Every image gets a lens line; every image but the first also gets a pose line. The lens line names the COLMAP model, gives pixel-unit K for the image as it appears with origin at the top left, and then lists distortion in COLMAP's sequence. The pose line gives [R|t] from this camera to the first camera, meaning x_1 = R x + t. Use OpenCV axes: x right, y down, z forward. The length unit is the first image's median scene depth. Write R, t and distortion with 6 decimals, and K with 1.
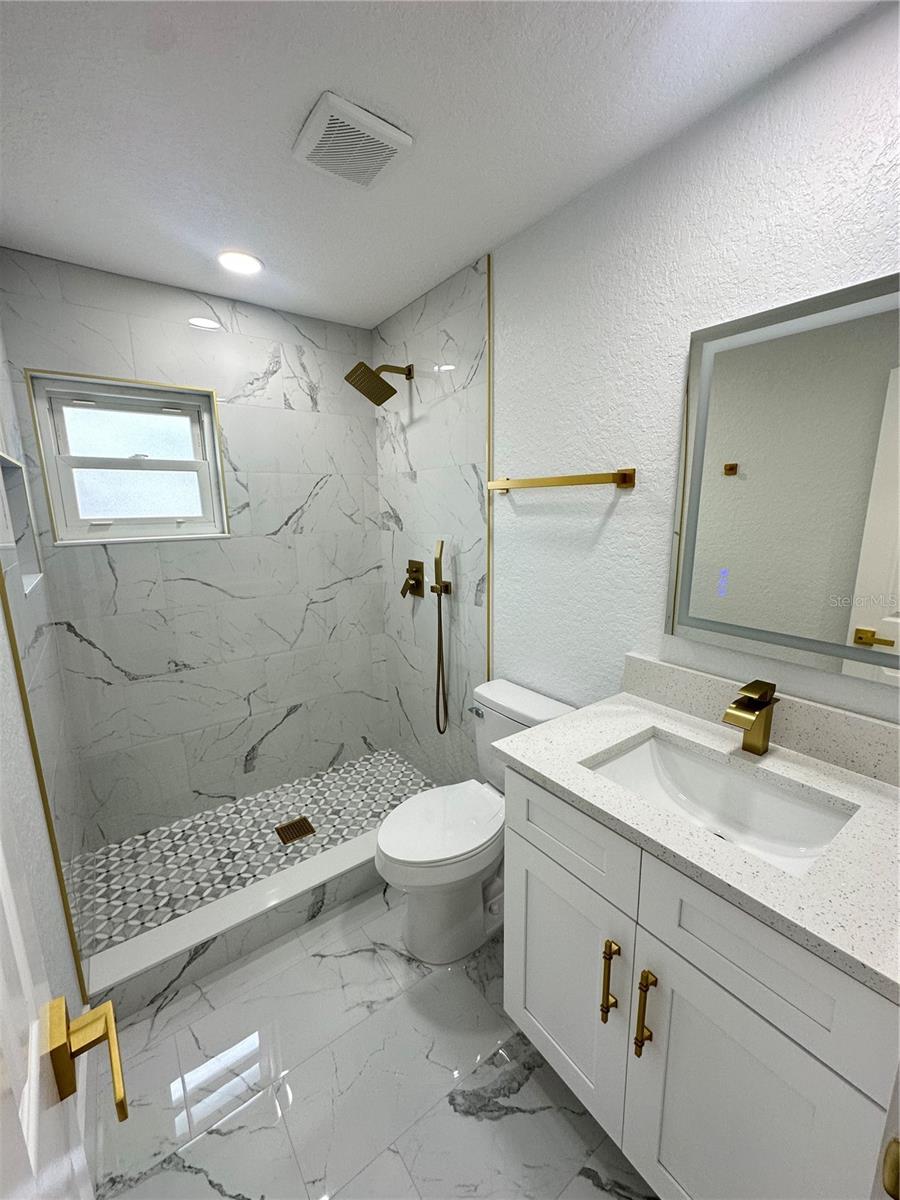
lens RADIAL K [[479.7, 0, 450.0], [0, 479.7, 600.0], [0, 0, 1]] dist [-0.002360, 0.000765]
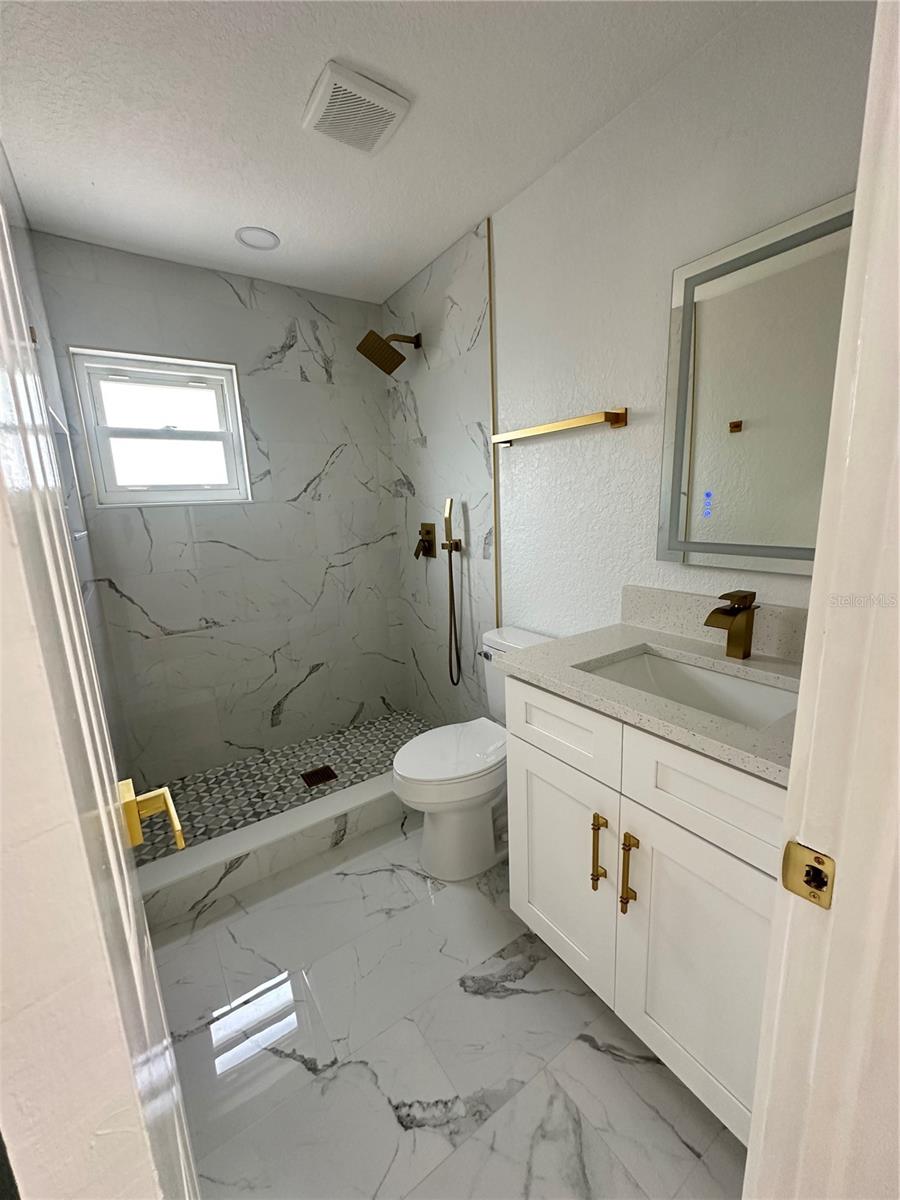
lens RADIAL K [[479.7, 0, 450.0], [0, 479.7, 600.0], [0, 0, 1]] dist [-0.002360, 0.000765]
pose [[0.998857, -0.018644, -0.044018, 0.022744], [0.018945, 0.999800, 0.006432, 0.090506], [0.043889, -0.007259, 0.999010, -0.051374]]
